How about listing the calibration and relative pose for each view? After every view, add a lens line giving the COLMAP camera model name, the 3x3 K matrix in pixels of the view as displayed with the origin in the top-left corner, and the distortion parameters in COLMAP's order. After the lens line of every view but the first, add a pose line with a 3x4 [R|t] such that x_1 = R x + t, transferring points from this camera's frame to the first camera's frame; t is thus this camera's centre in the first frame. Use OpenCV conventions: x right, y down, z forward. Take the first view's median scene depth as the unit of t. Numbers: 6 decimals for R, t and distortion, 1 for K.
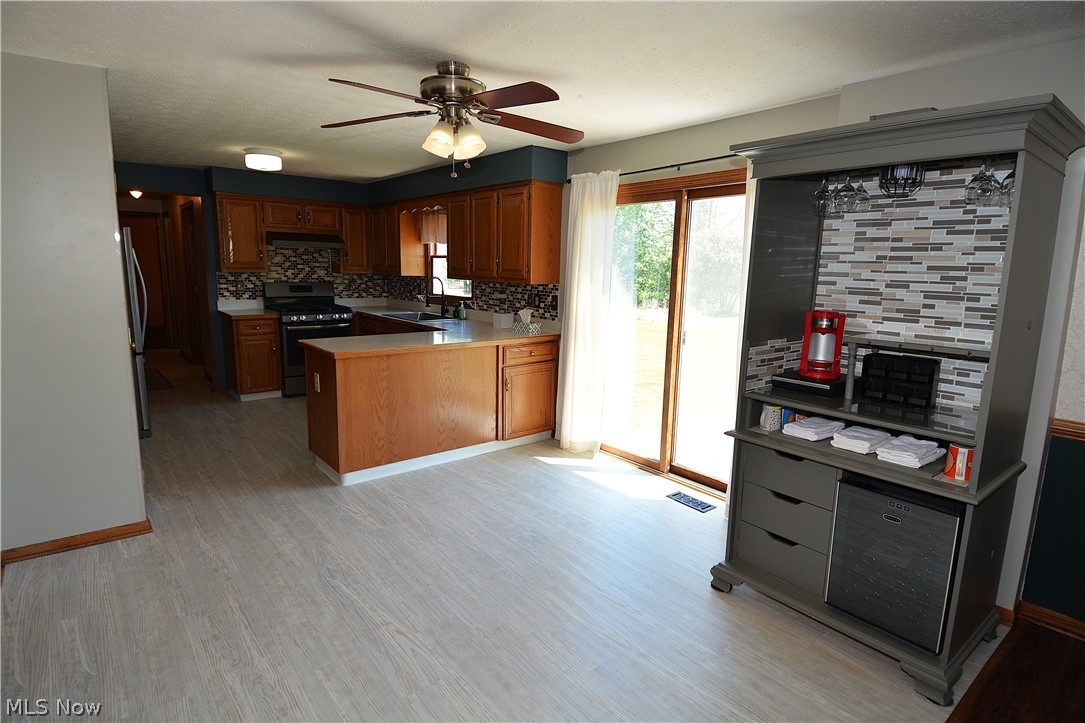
lens RADIAL K [[560.4, 0, 544.2], [0, 560.4, 359.3], [0, 0, 1]] dist [0.037775, -0.043203]
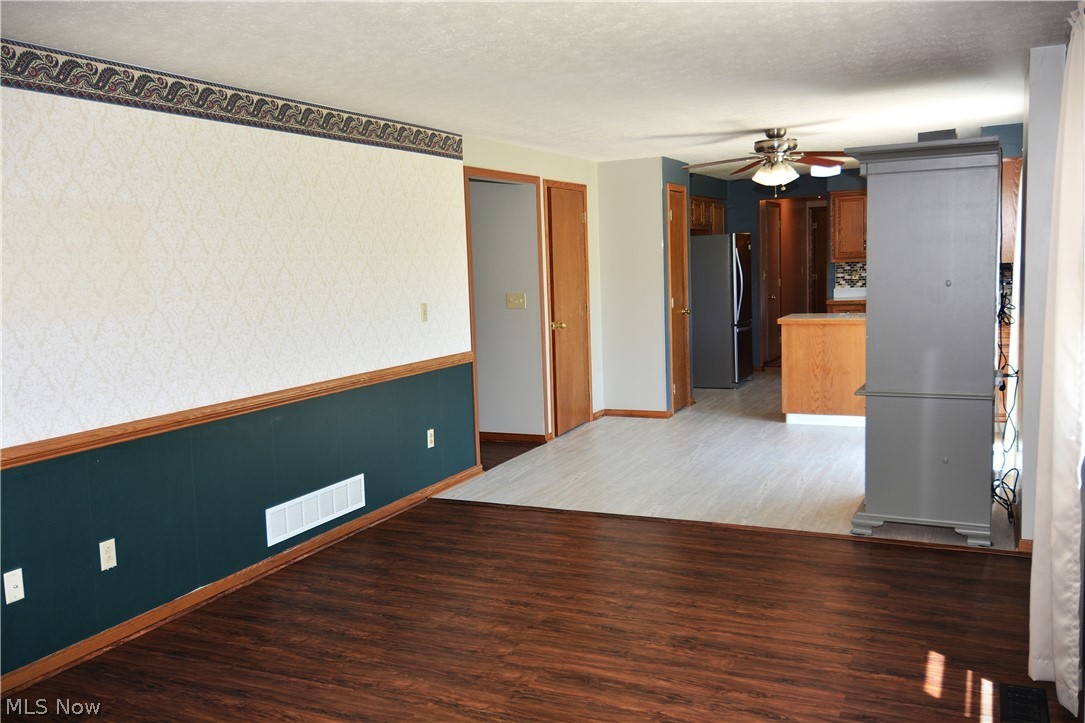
lens RADIAL K [[934.6, 0, 542.4], [0, 934.6, 362.3], [0, 0, 1]] dist [0.058923, -0.060334]
pose [[0.426792, 0.062032, -0.902220, 0.921755], [-0.103675, 0.994423, 0.019328, 0.068628], [0.898388, 0.085289, 0.430843, -0.309829]]
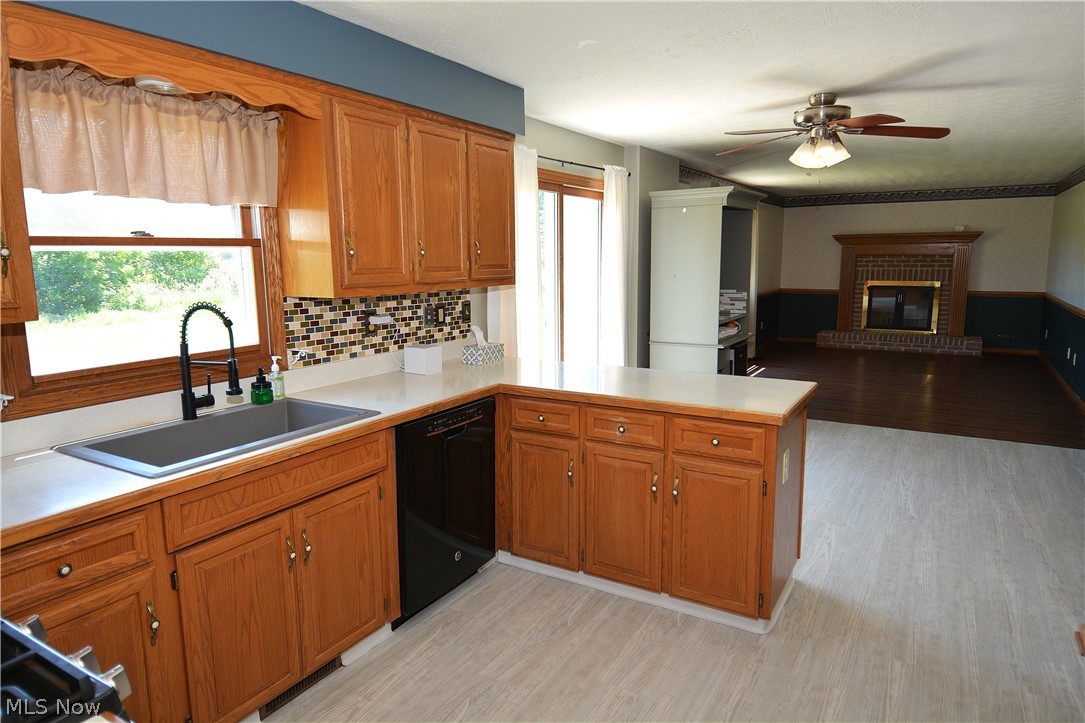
lens RADIAL K [[675.4, 0, 537.6], [0, 675.4, 357.4], [0, 0, 1]] dist [0.035880, -0.030106]
pose [[-0.331729, -0.159416, 0.929808, -0.676495], [0.158958, 0.962080, 0.221661, -0.186088], [-0.929886, 0.221331, -0.293809, 1.008934]]
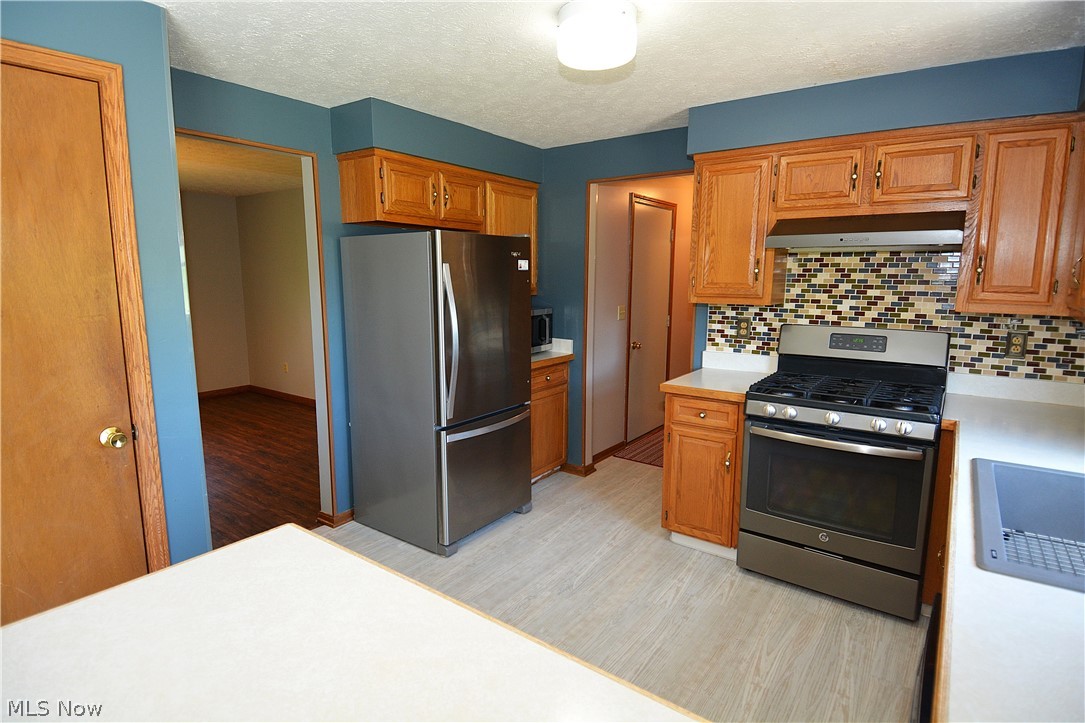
lens RADIAL K [[560.4, 0, 538.5], [0, 560.4, 359.6], [0, 0, 1]] dist [0.037775, -0.043203]
pose [[0.245014, 0.126665, -0.961210, -0.074895], [-0.159869, 0.983136, 0.088804, -0.131739], [0.956248, 0.131909, 0.261132, 0.765587]]
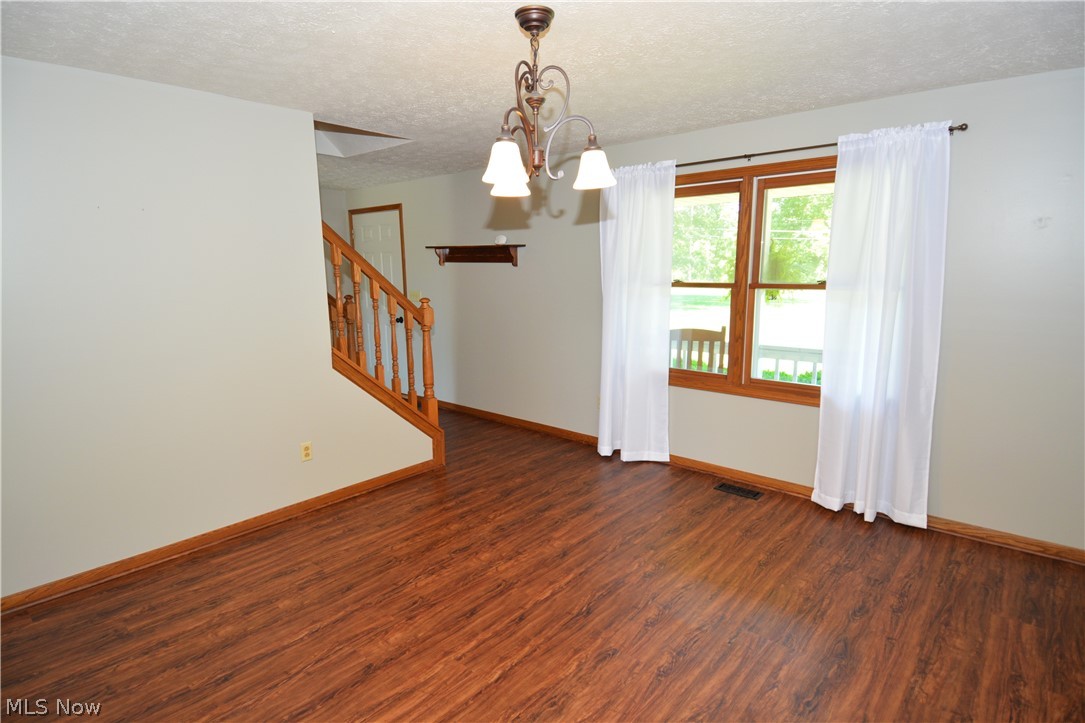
lens RADIAL K [[560.4, 0, 541.0], [0, 560.4, 365.2], [0, 0, 1]] dist [0.037775, -0.043203]
pose [[-0.987052, 0.018227, -0.159361, -0.911117], [-0.036329, 0.942301, 0.332791, -0.157459], [0.156231, 0.334271, -0.929438, 0.802826]]
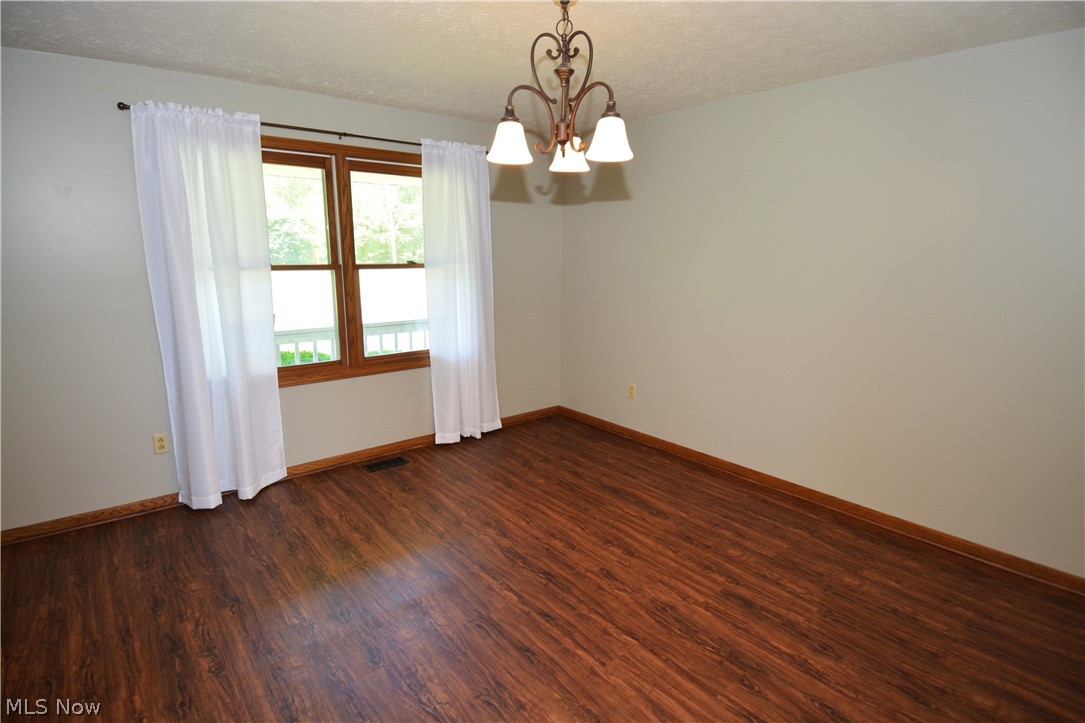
lens RADIAL K [[560.4, 0, 535.8], [0, 560.4, 366.8], [0, 0, 1]] dist [0.037775, -0.043203]
pose [[-0.009852, 0.190500, -0.981638, -0.584142], [-0.172254, 0.966687, 0.189328, -0.082055], [0.985003, 0.170956, 0.023291, 0.408180]]
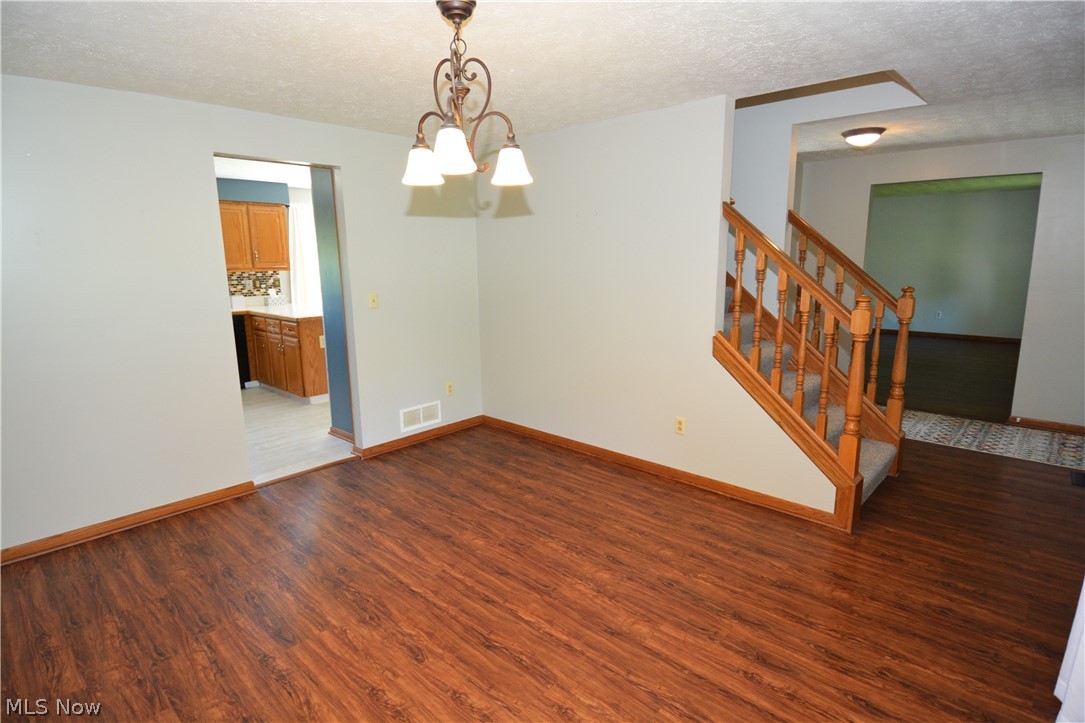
lens RADIAL K [[560.4, 0, 536.9], [0, 560.4, 362.6], [0, 0, 1]] dist [0.037775, -0.043203]
pose [[-0.127989, -0.209397, 0.969418, -1.366608], [0.174624, 0.957429, 0.229862, -0.104952], [-0.976281, 0.198703, -0.085975, 0.420320]]
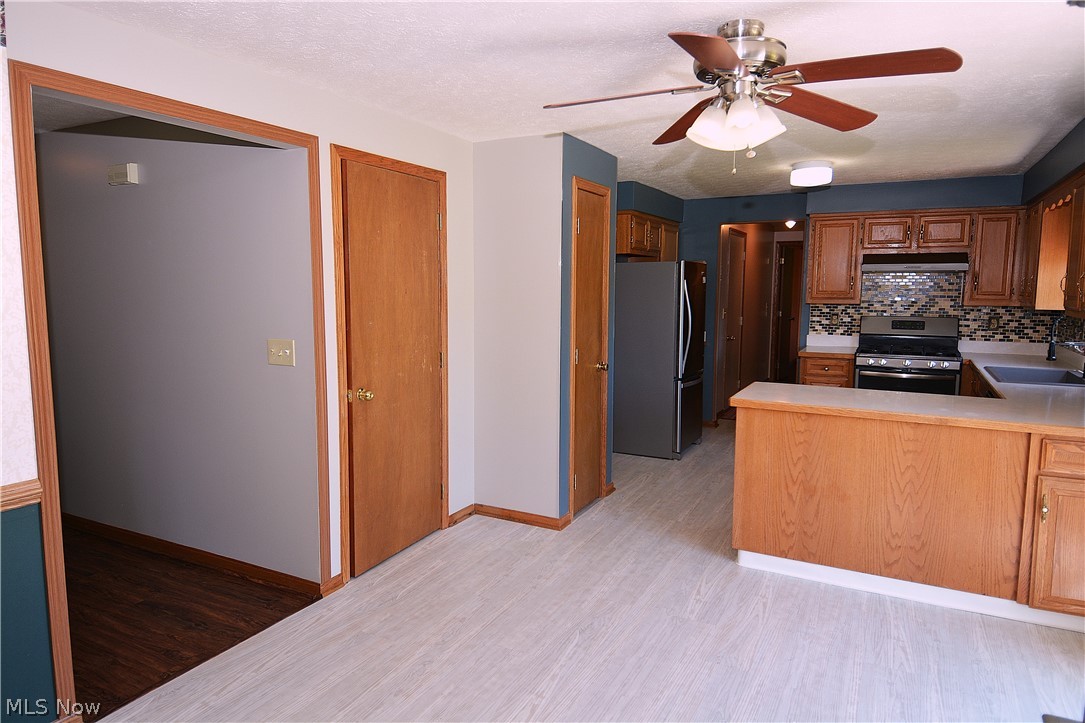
lens RADIAL K [[675.4, 0, 536.1], [0, 675.4, 359.4], [0, 0, 1]] dist [0.035880, -0.030106]
pose [[0.380987, 0.083600, -0.920793, 0.277208], [-0.149542, 0.988363, 0.027860, -0.034119], [0.912407, 0.127083, 0.389055, 0.216875]]
